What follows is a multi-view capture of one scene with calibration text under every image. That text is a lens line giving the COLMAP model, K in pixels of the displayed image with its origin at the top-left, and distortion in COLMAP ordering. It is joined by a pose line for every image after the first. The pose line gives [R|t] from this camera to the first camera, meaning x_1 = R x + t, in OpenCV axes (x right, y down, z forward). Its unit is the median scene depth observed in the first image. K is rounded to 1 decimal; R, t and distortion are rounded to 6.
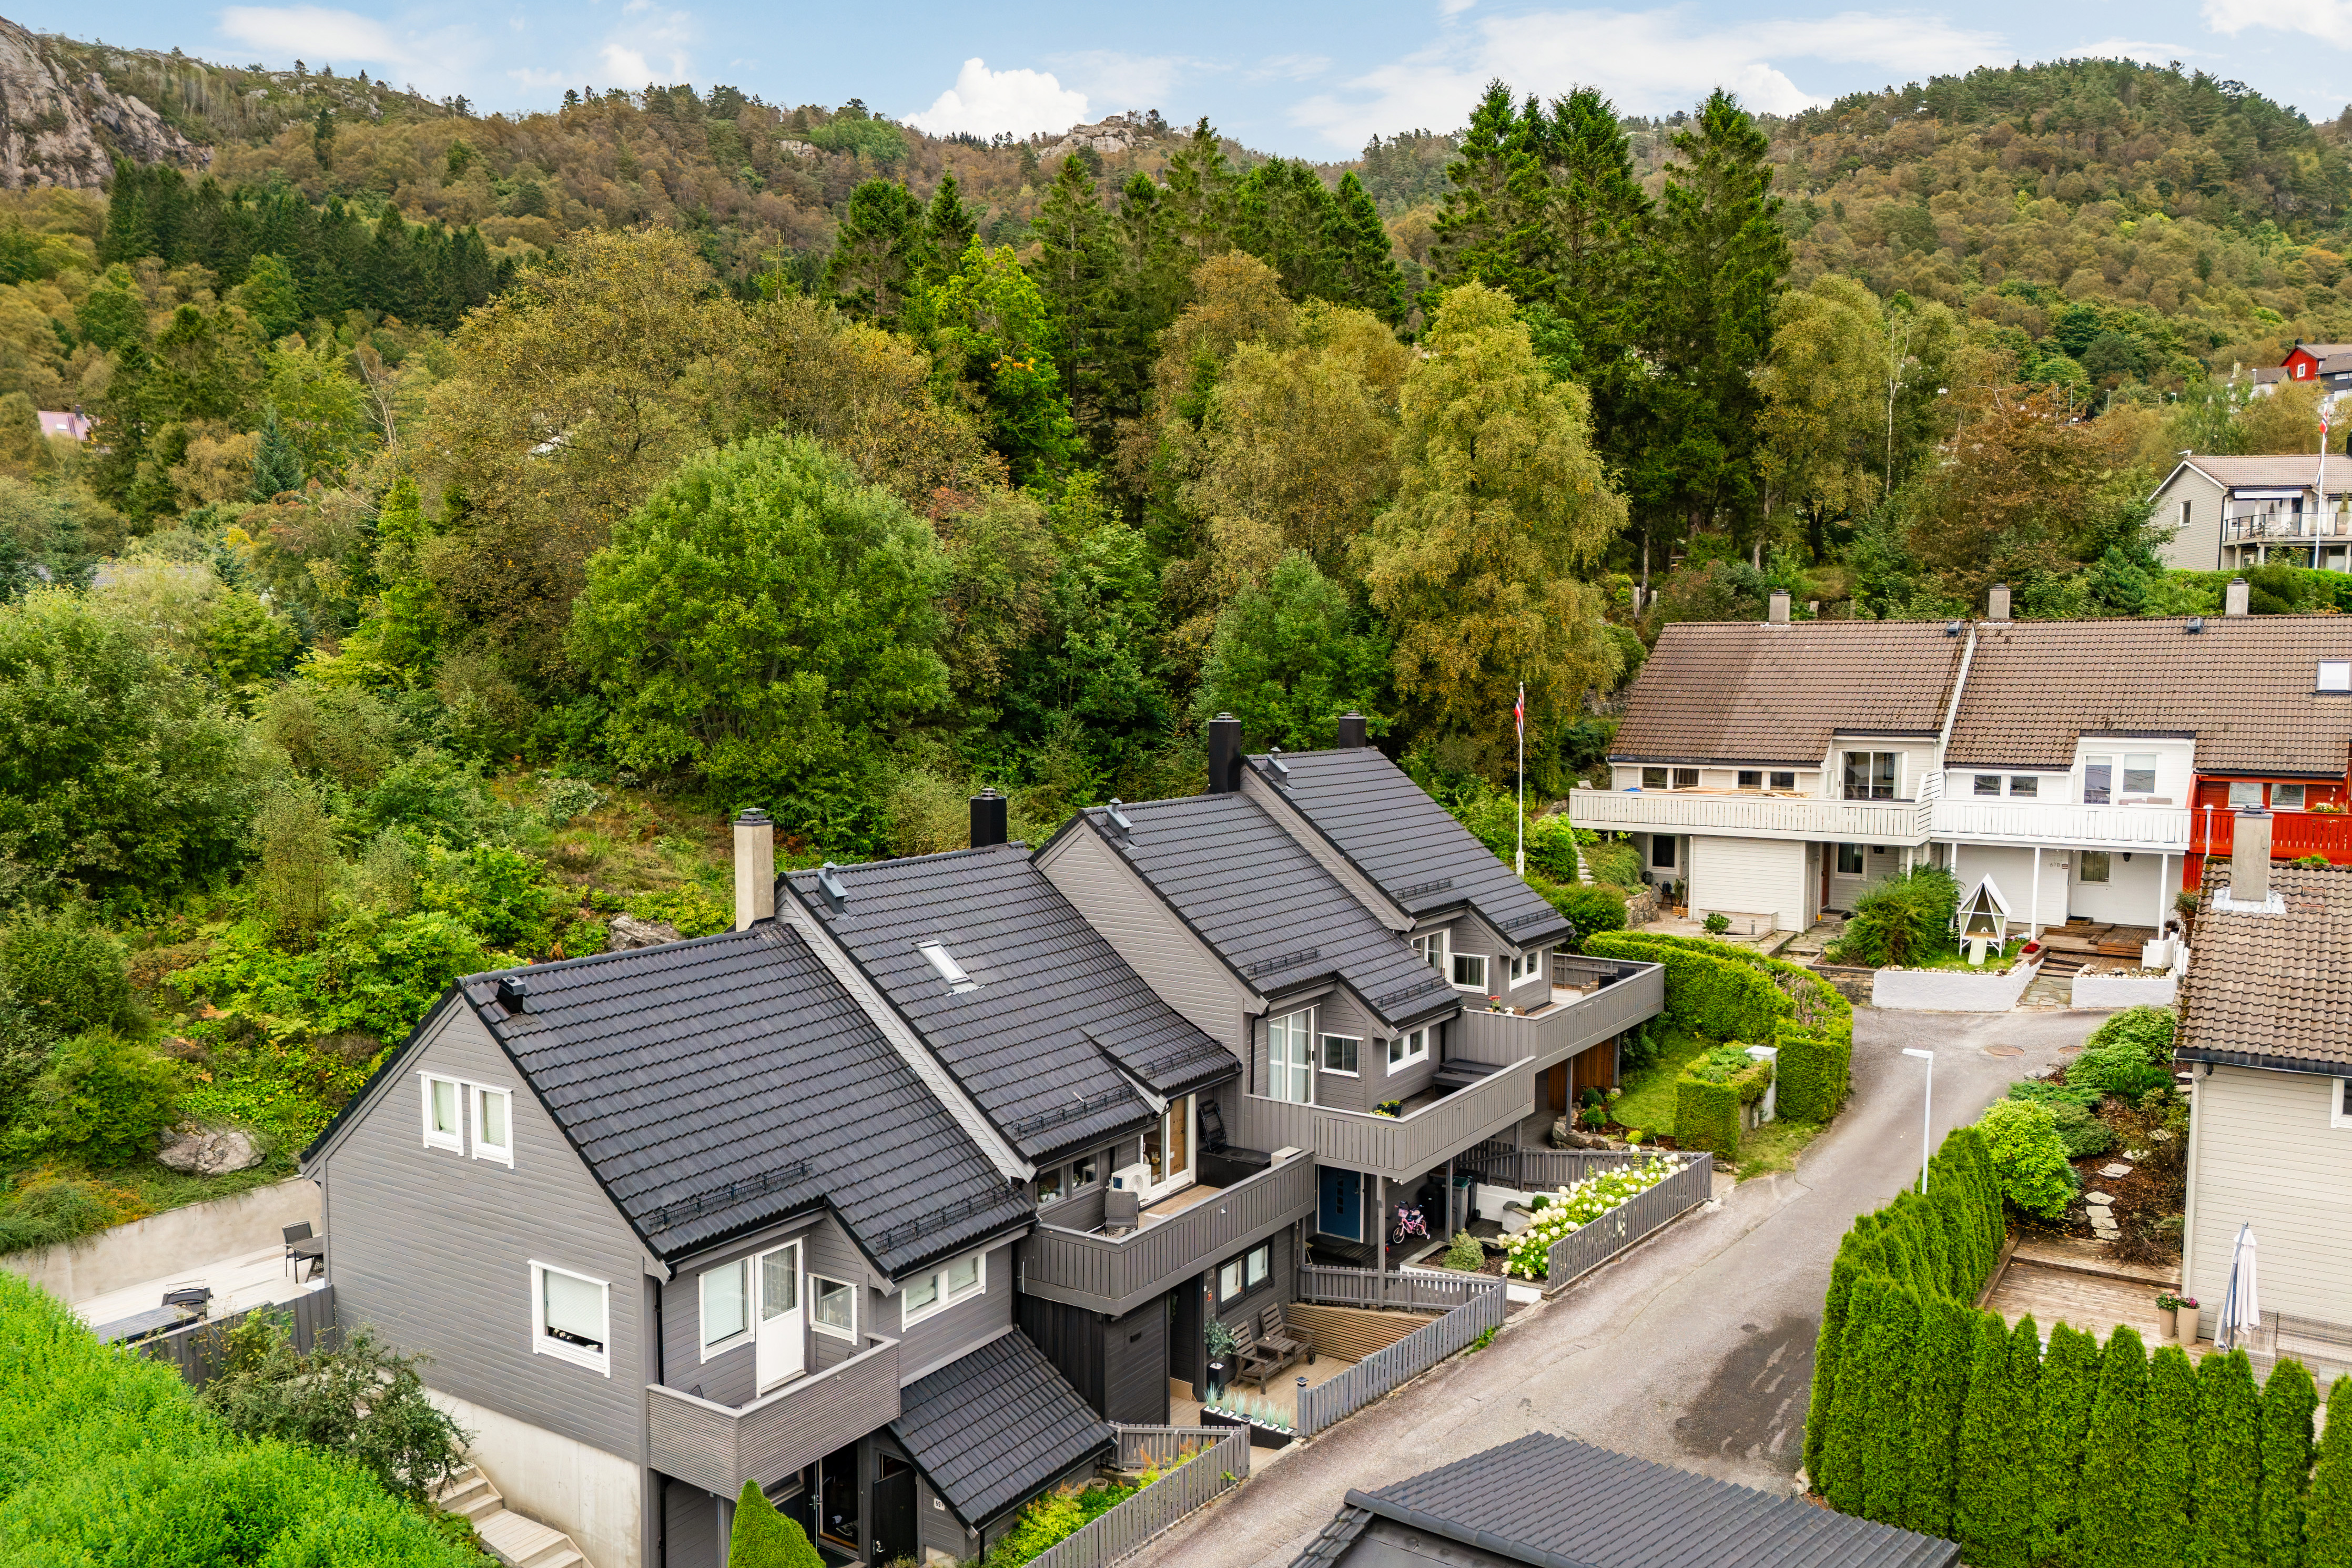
lens RADIAL K [[1702.2, 0, 1178.9], [0, 1702.2, 788.1], [0, 0, 1]] dist [0.059613, -0.046037]
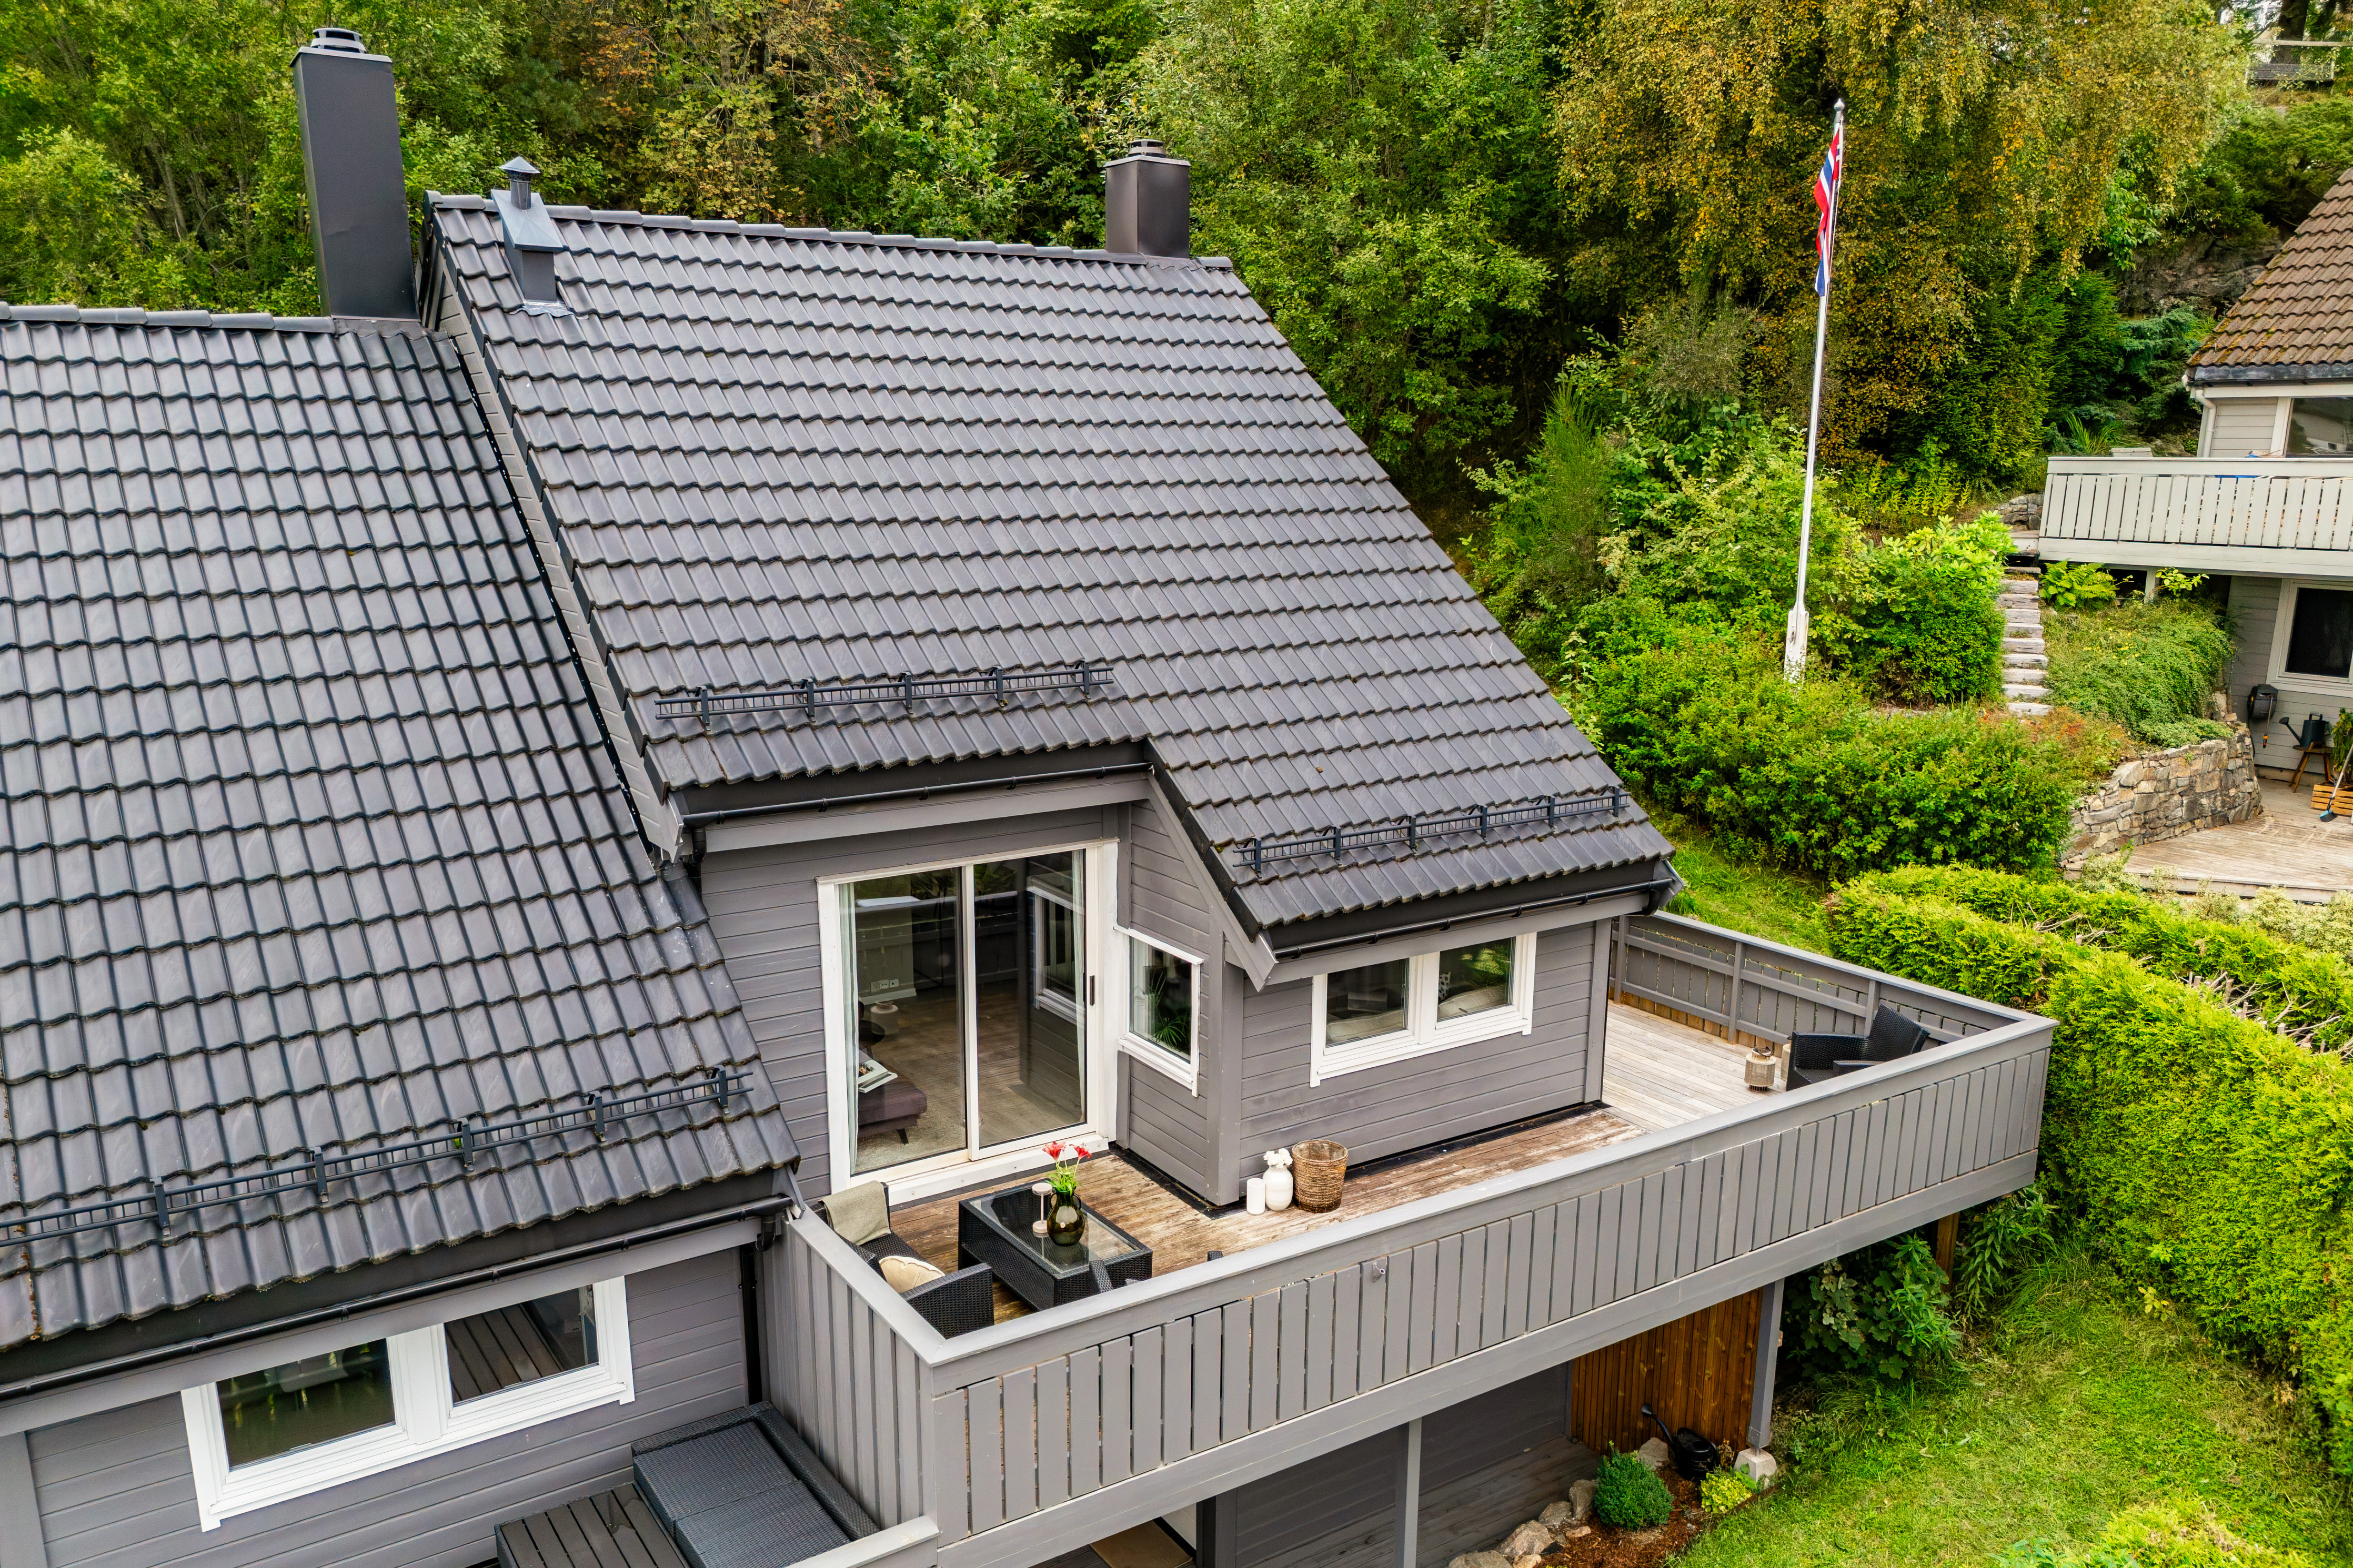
lens RADIAL K [[1702.9, 0, 1162.3], [0, 1702.9, 858.3], [0, 0, 1]] dist [0.059613, -0.046037]
pose [[0.914633, 0.096727, -0.392542, 0.218681], [-0.028768, 0.984067, 0.175456, 0.028327], [0.403259, -0.149185, 0.902843, 0.593055]]
